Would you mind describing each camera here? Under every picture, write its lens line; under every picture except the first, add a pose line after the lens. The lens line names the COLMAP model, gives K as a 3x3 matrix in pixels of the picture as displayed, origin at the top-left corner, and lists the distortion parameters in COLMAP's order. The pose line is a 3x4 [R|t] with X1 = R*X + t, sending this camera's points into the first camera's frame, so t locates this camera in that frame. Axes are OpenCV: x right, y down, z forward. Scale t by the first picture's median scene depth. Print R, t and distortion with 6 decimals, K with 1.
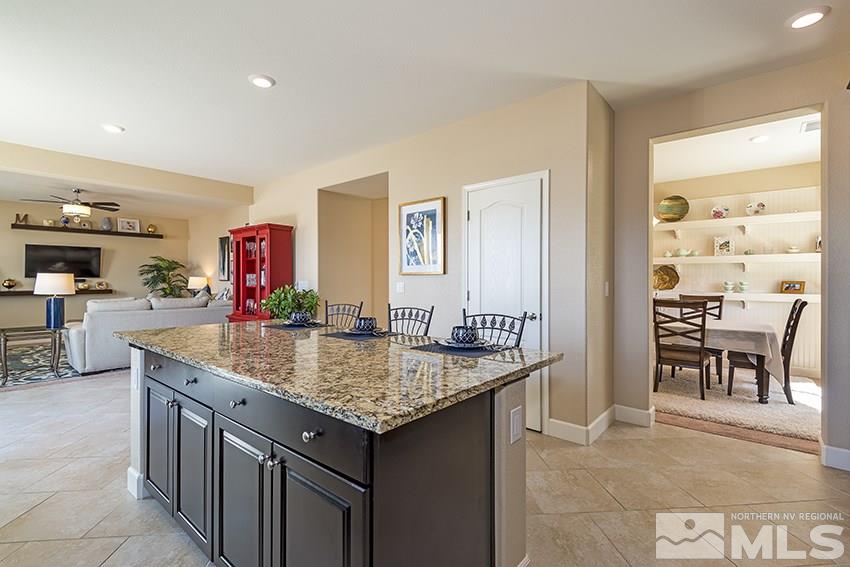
lens RADIAL K [[394.6, 0, 422.0], [0, 394.6, 278.3], [0, 0, 1]] dist [-0.003320, -0.007527]
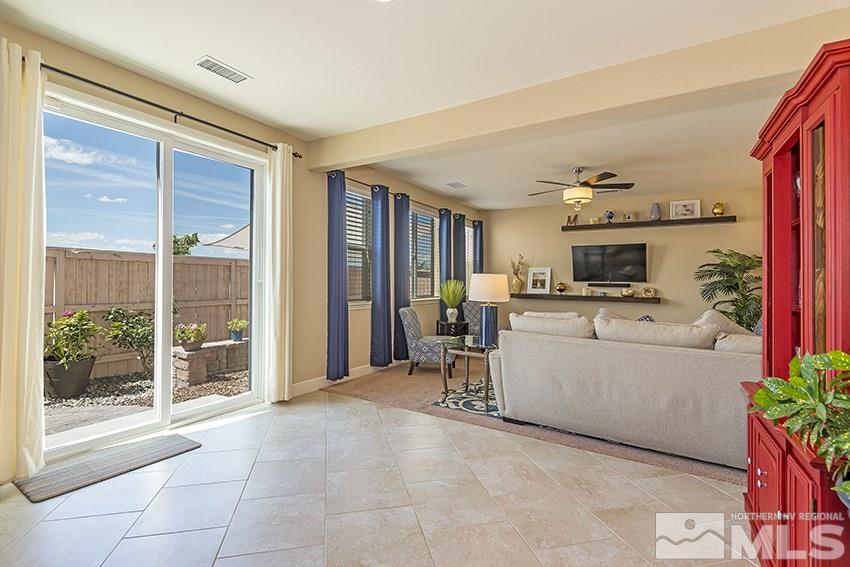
lens RADIAL K [[390.8, 0, 417.8], [0, 390.8, 278.4], [0, 0, 1]] dist [0.010303, -0.000185]
pose [[0.149754, -0.004563, -0.988713, -0.120733], [-0.012444, 0.999901, -0.006500, 0.001600], [0.988645, 0.013277, 0.149683, 0.443669]]
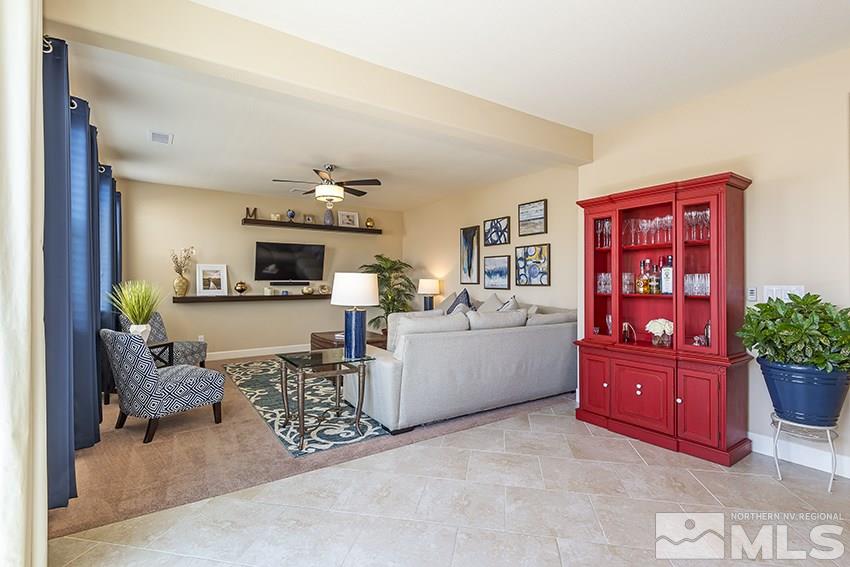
lens RADIAL K [[390.8, 0, 417.8], [0, 390.8, 278.4], [0, 0, 1]] dist [0.010303, -0.000185]
pose [[0.960115, -0.003675, -0.279582, -0.389948], [0.001680, 0.999971, -0.007376, 0.000729], [0.279601, 0.006612, 0.960094, 0.241089]]
